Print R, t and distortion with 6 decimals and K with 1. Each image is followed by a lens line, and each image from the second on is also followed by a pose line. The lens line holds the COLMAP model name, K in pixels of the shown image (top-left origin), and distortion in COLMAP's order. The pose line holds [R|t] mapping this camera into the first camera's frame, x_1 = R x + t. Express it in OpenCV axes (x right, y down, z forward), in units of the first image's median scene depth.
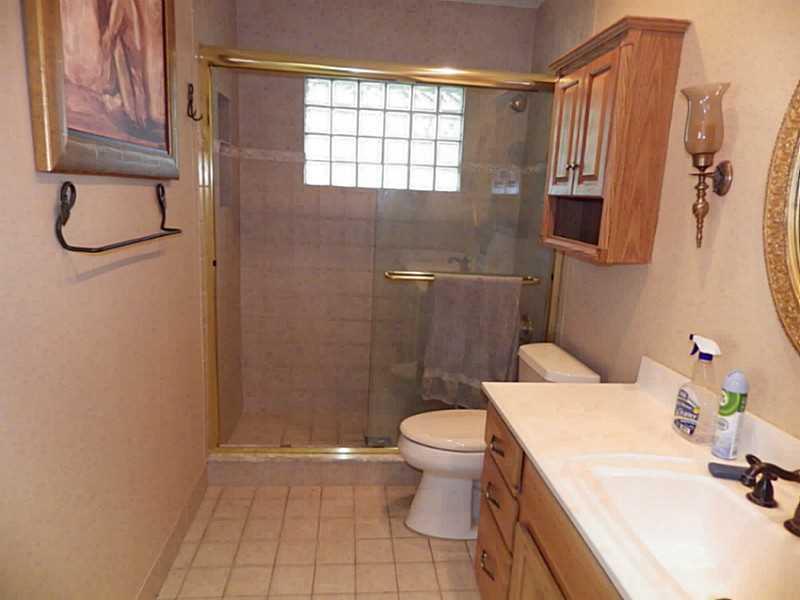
lens RADIAL K [[528.8, 0, 404.3], [0, 528.8, 299.7], [0, 0, 1]] dist [0.000727, -0.000065]
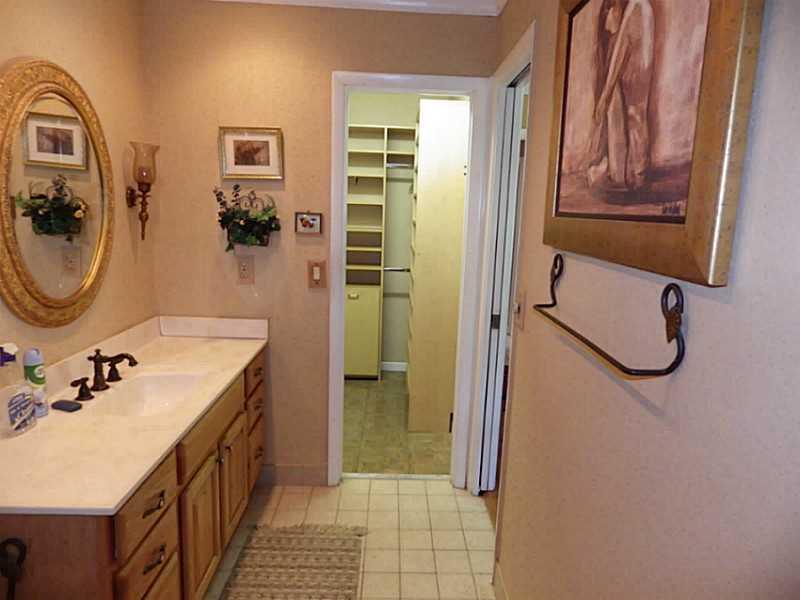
lens RADIAL K [[528.8, 0, 404.3], [0, 528.8, 299.7], [0, 0, 1]] dist [0.000727, -0.000065]
pose [[-0.993650, -0.097895, 0.055464, -0.300978], [-0.071252, 0.928989, 0.363185, -0.460074], [-0.087079, 0.356927, -0.930065, 1.863542]]
